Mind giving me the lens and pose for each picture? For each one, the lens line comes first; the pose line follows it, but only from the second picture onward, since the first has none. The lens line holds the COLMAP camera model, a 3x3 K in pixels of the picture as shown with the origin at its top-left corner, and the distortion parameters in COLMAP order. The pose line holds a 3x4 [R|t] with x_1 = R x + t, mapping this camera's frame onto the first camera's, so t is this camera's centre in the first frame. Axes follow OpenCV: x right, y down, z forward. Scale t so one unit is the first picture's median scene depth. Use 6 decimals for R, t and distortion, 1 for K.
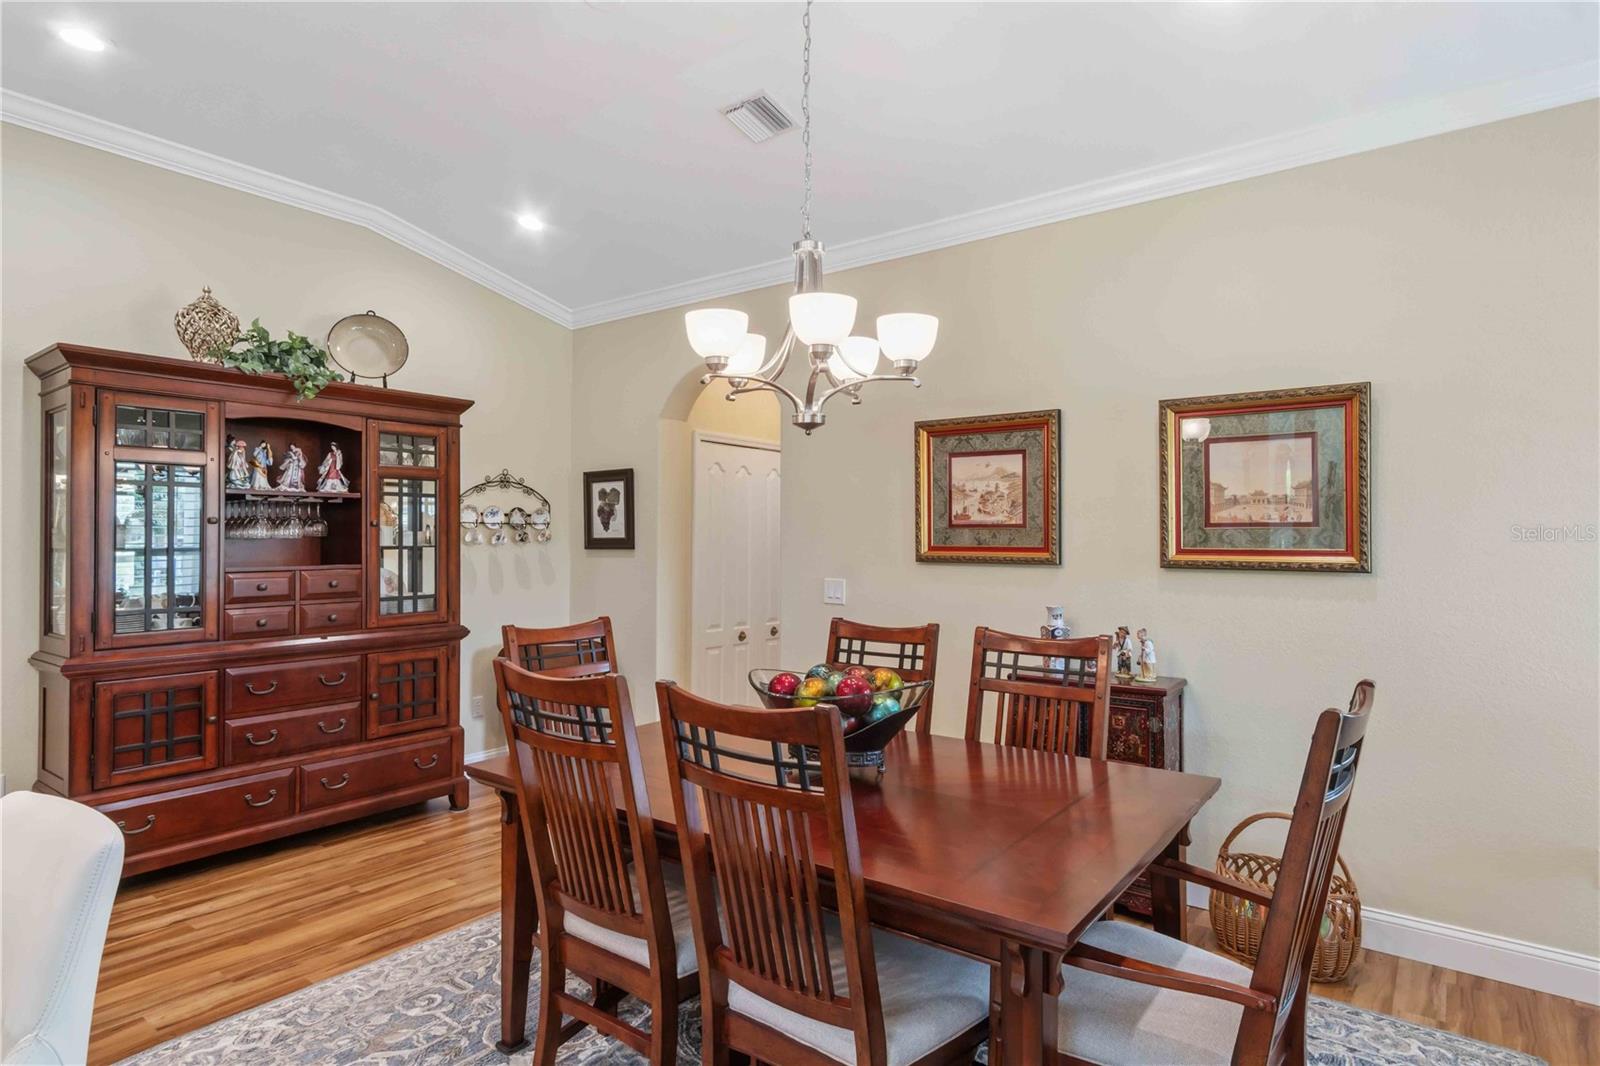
lens RADIAL K [[861.9, 0, 799.1], [0, 861.9, 526.4], [0, 0, 1]] dist [0.007014, 0.001770]
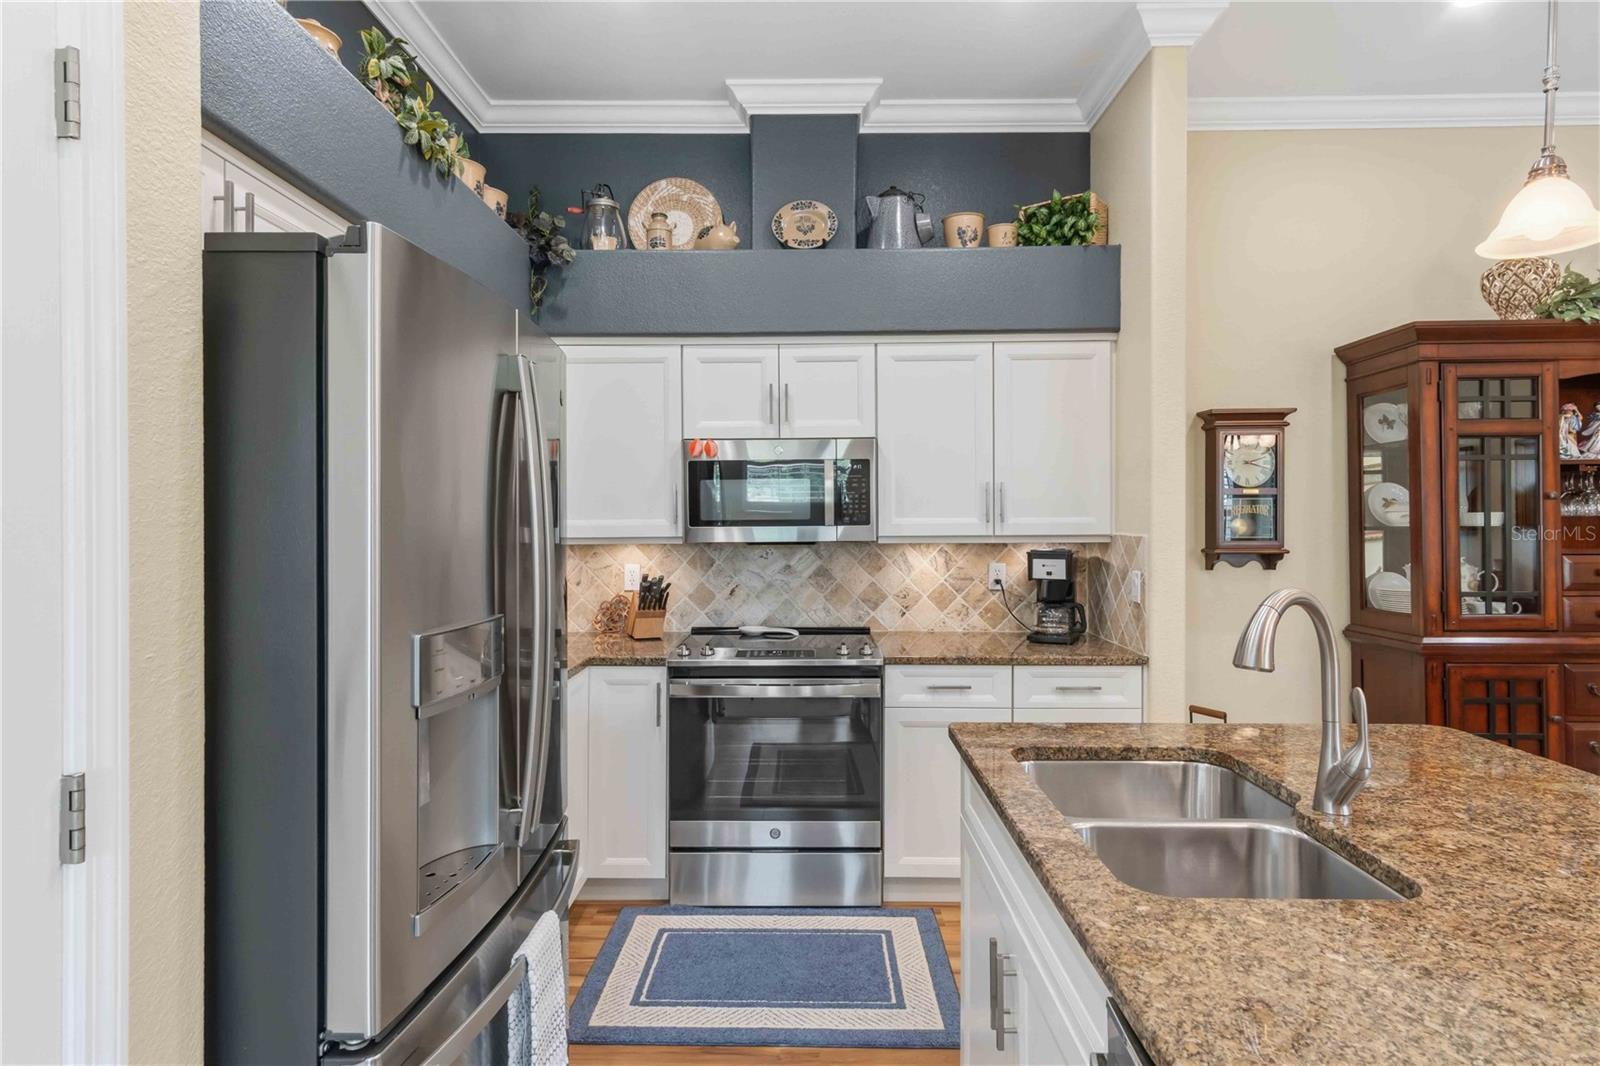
lens RADIAL K [[844.1, 0, 798.1], [0, 844.1, 518.9], [0, 0, 1]] dist [0.002186, 0.002434]
pose [[0.592666, -0.005297, -0.805431, -0.412460], [0.018499, 0.999804, 0.007037, -0.003234], [0.805236, -0.019070, 0.592648, -0.133285]]
